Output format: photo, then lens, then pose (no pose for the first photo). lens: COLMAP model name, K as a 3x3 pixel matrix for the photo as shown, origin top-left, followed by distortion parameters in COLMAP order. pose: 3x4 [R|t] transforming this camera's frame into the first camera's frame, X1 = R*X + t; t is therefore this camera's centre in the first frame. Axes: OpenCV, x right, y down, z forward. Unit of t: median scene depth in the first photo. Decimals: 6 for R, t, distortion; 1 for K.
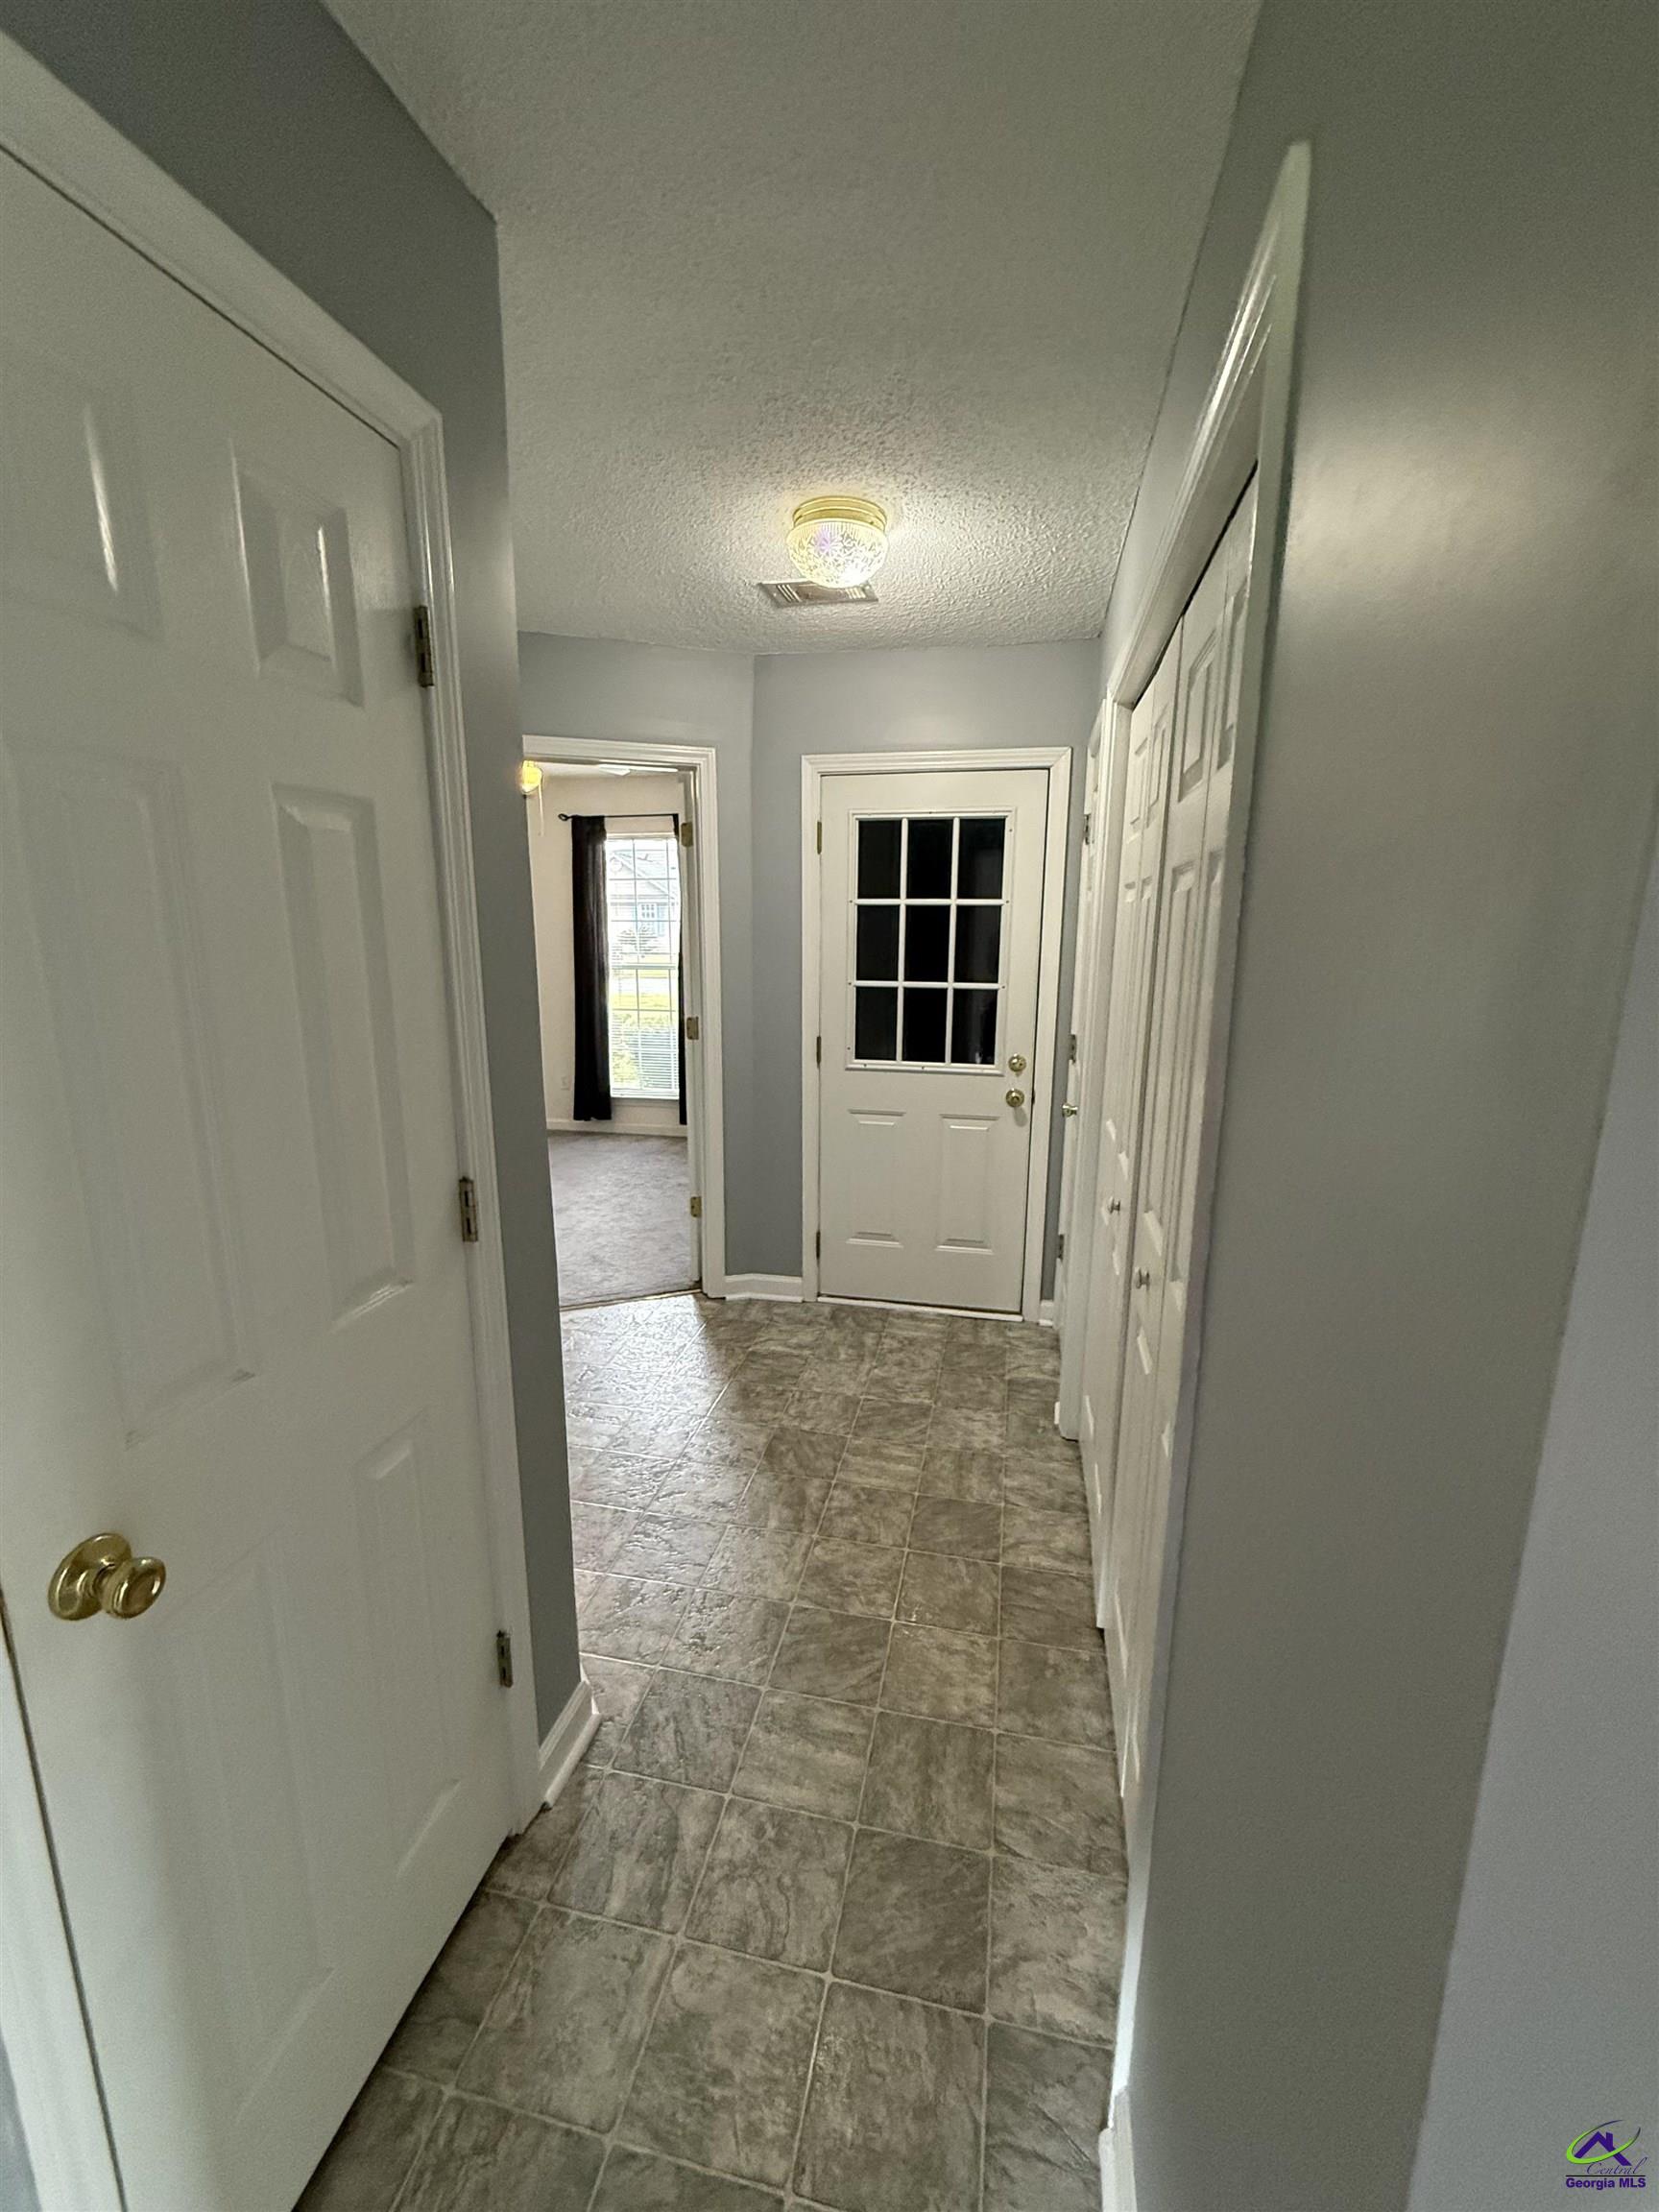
lens RADIAL K [[891.8, 0, 819.9], [0, 891.8, 1102.8], [0, 0, 1]] dist [0.001263, 0.000096]
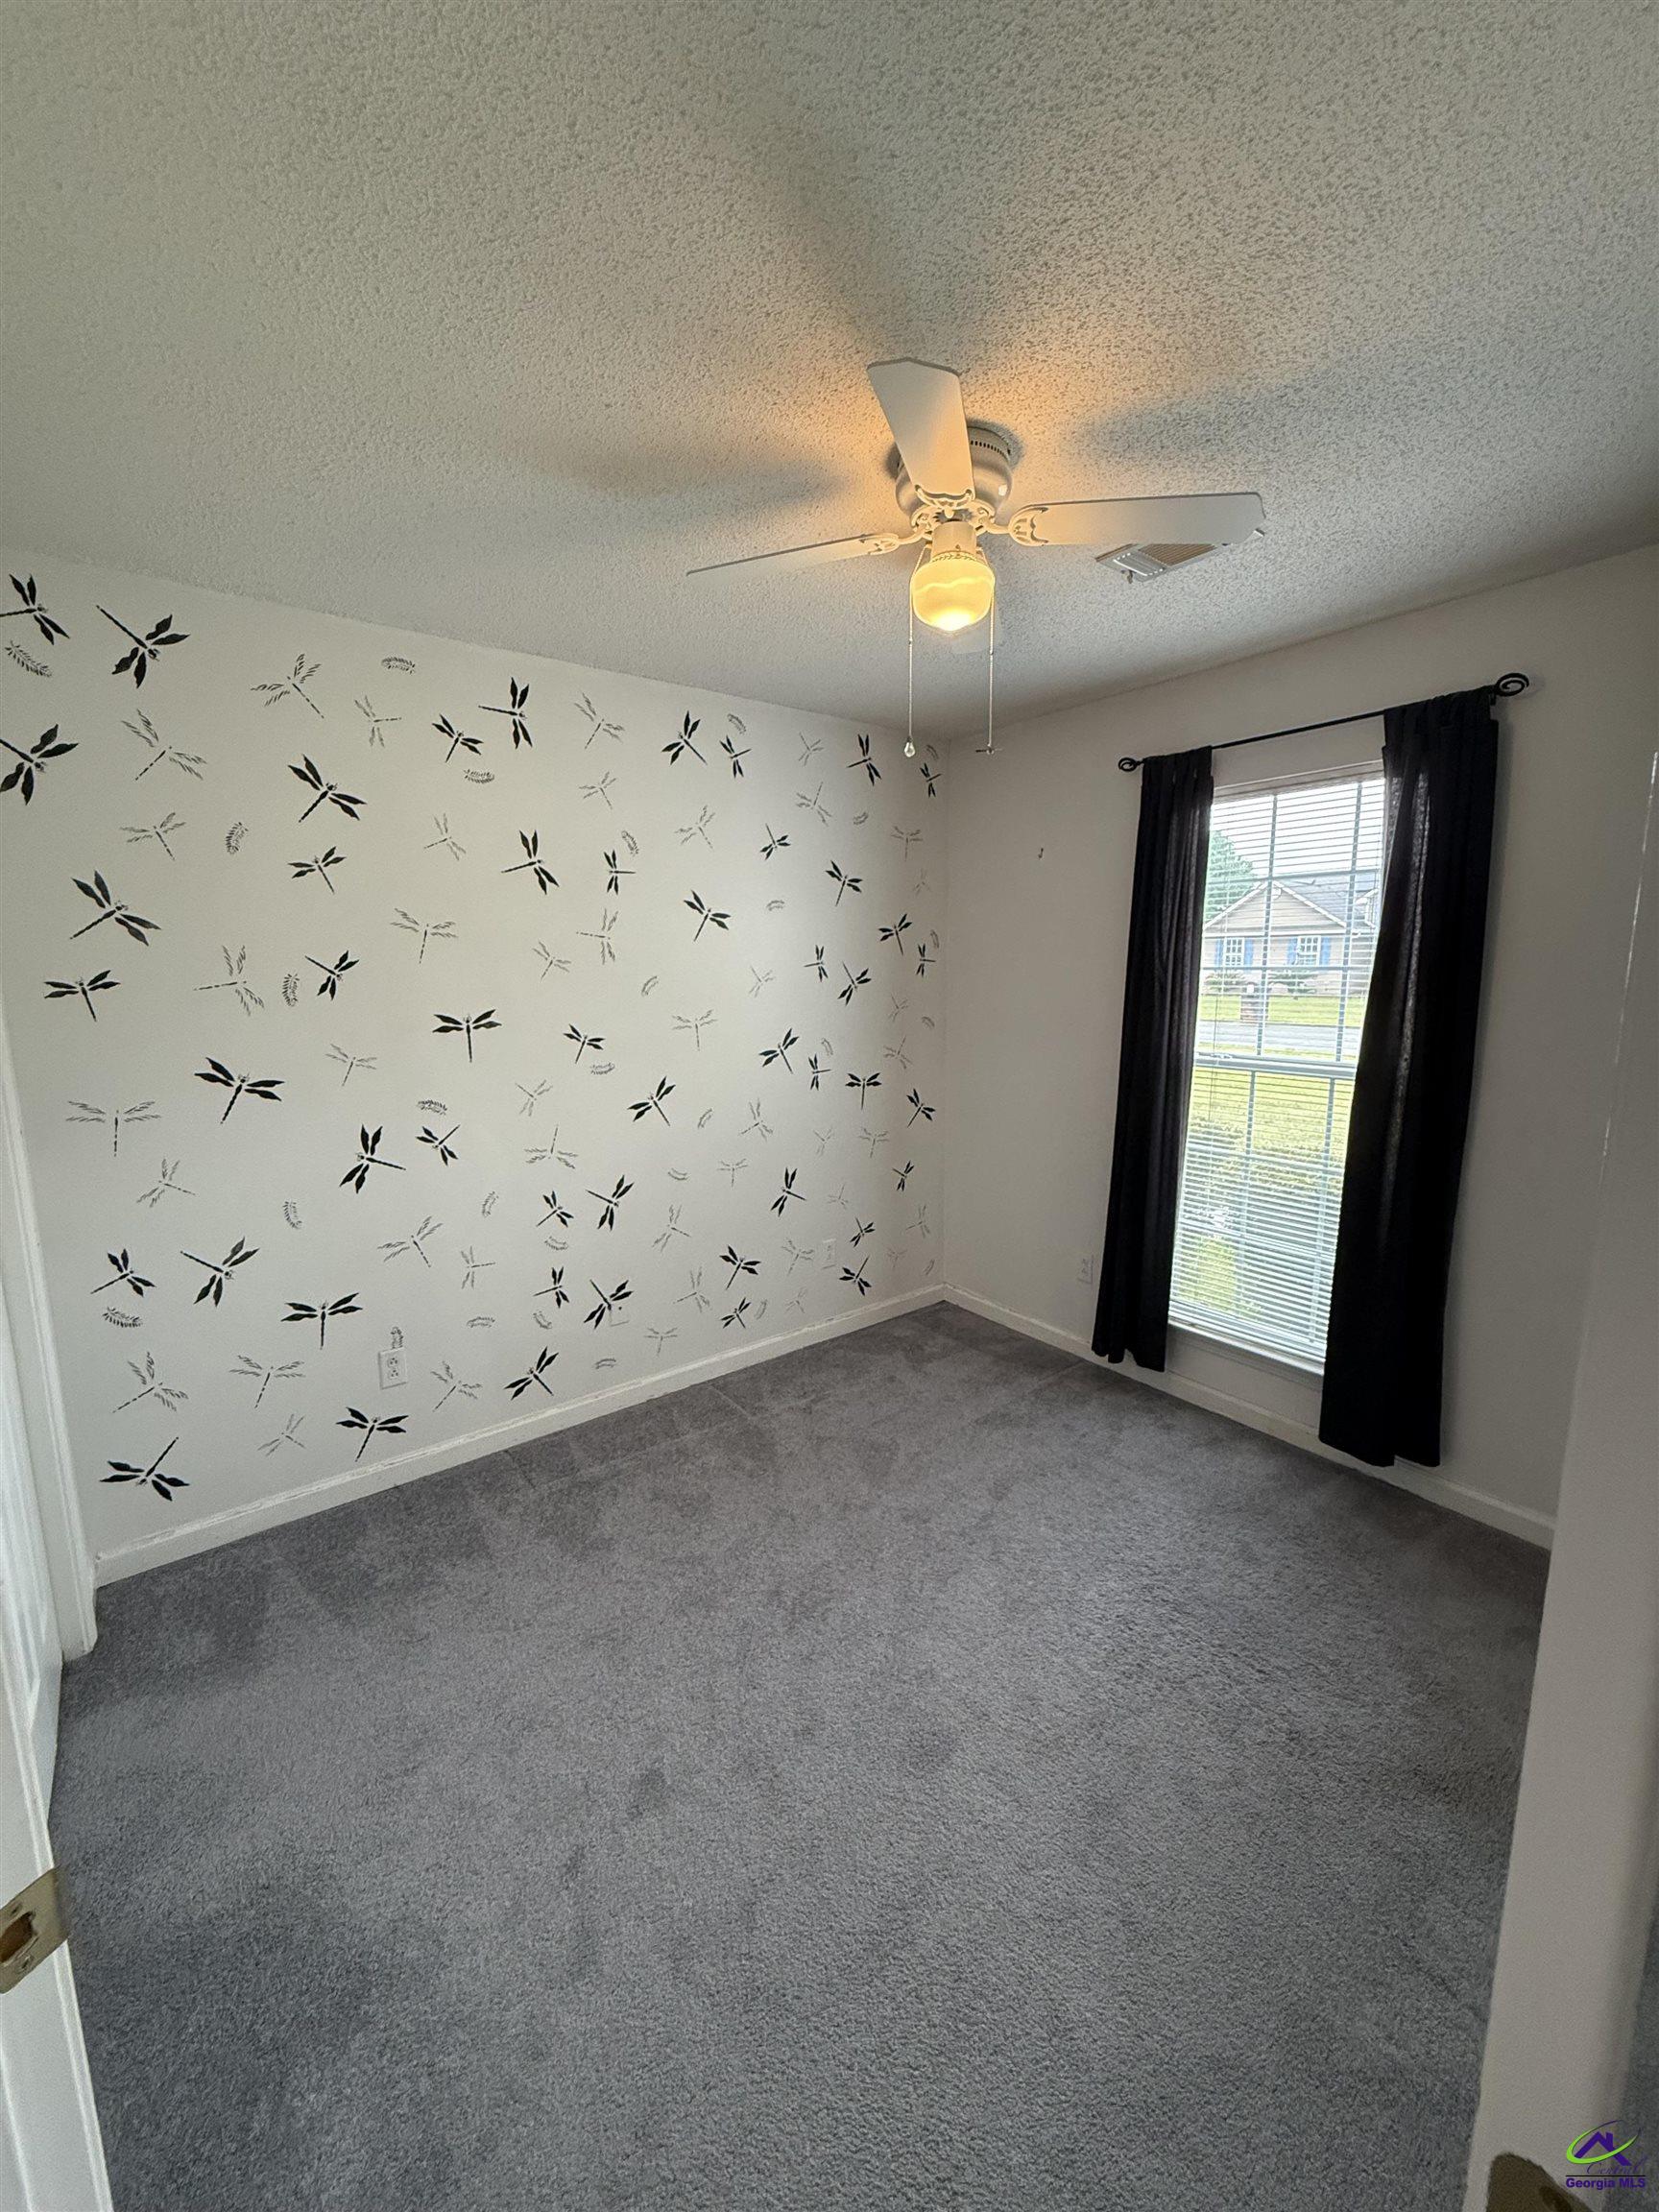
lens RADIAL K [[891.8, 0, 820.3], [0, 891.8, 1096.9], [0, 0, 1]] dist [0.001263, 0.000096]
pose [[0.778237, 0.087765, -0.621807, -0.092279], [-0.119949, 0.992730, -0.010006, -0.107619], [0.616408, 0.082372, 0.783106, 0.508128]]
